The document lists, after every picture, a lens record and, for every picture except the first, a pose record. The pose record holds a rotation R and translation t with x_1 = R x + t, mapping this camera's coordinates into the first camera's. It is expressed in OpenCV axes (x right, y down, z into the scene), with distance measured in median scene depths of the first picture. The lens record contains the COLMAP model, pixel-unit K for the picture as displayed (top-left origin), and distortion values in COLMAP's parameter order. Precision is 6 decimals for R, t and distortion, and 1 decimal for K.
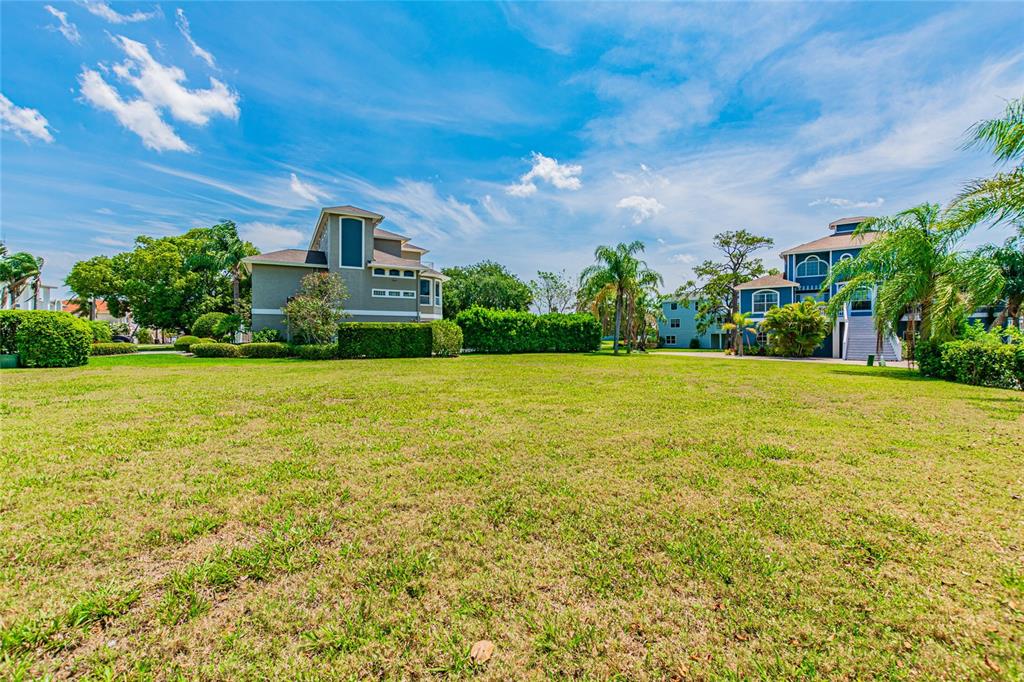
lens RADIAL K [[440.6, 0, 511.2], [0, 440.6, 335.6], [0, 0, 1]] dist [0.001661, 0.000118]
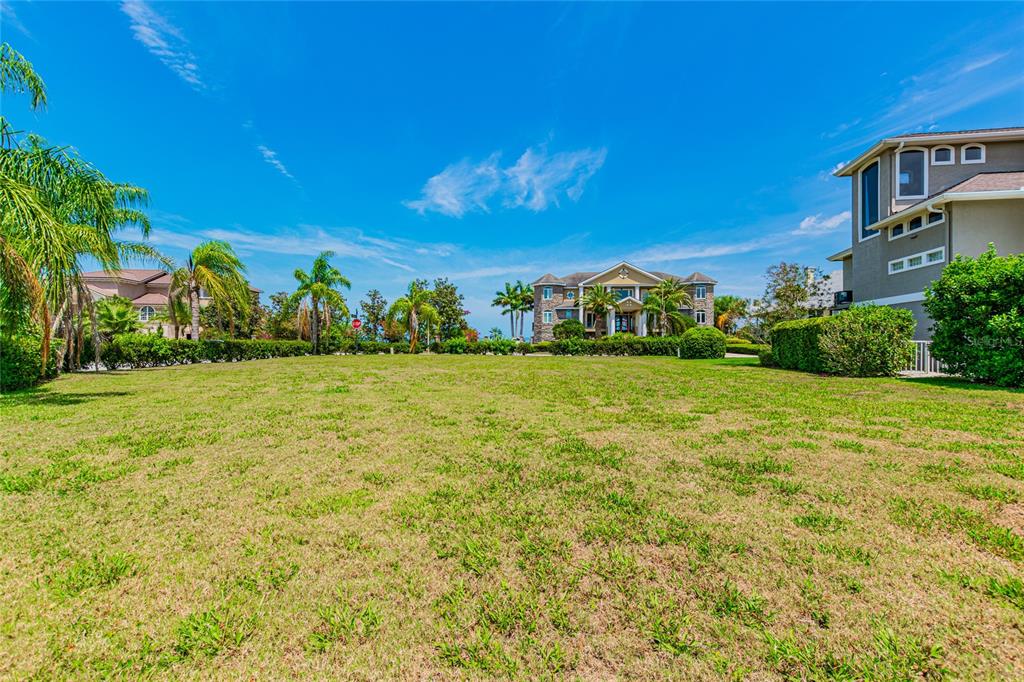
lens RADIAL K [[440.7, 0, 515.0], [0, 440.7, 340.1], [0, 0, 1]] dist [0.008168, -0.000563]
pose [[-0.614049, -0.011102, -0.789190, 0.478144], [-0.001972, 0.999920, -0.012533, 0.011359], [0.789265, -0.006140, -0.614022, 0.937624]]
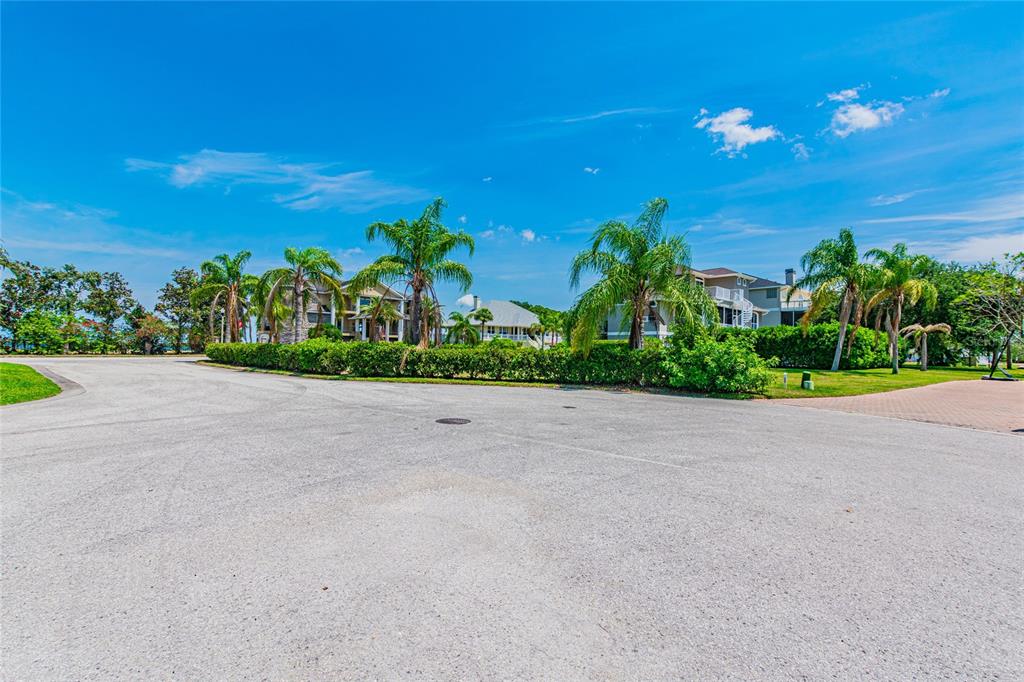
lens RADIAL K [[440.6, 0, 511.2], [0, 440.6, 335.6], [0, 0, 1]] dist [0.001661, 0.000118]
pose [[0.234244, -0.030384, -0.971703, 1.001394], [-0.011778, 0.999349, -0.034088, 0.010756], [0.972107, 0.019430, 0.233734, 0.258071]]
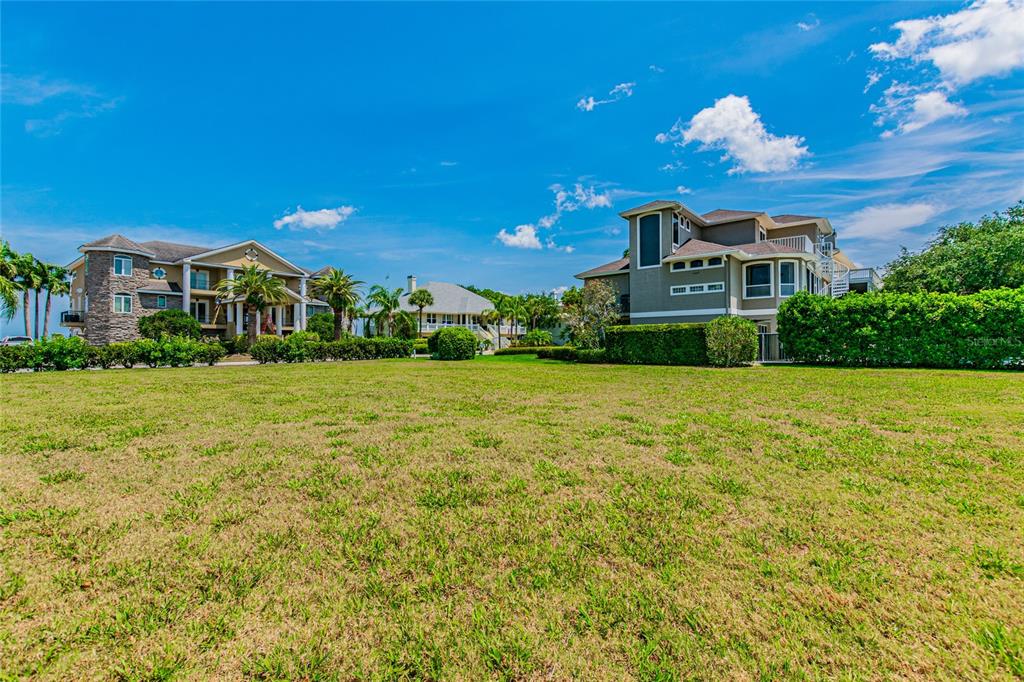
lens RADIAL K [[440.6, 0, 511.2], [0, 440.6, 335.6], [0, 0, 1]] dist [0.001661, 0.000118]
pose [[0.367179, -0.019396, -0.929948, 0.378421], [0.009974, 0.999807, -0.016915, 0.004199], [0.930097, -0.003064, 0.367302, 0.362604]]
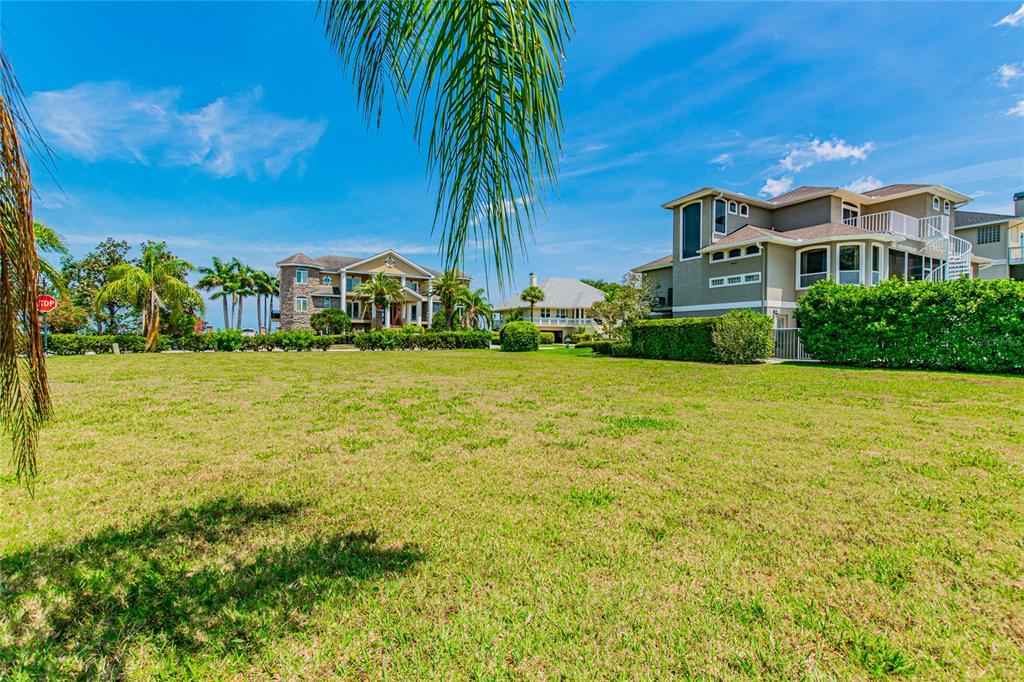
lens RADIAL K [[438.3, 0, 511.8], [0, 438.3, 315.3], [0, 0, 1]] dist [-0.000271, 0.000055]
pose [[0.012213, -0.050715, -0.998638, 0.493679], [-0.001506, 0.998711, -0.050737, 0.006549], [0.999924, 0.002124, 0.012121, 0.593209]]
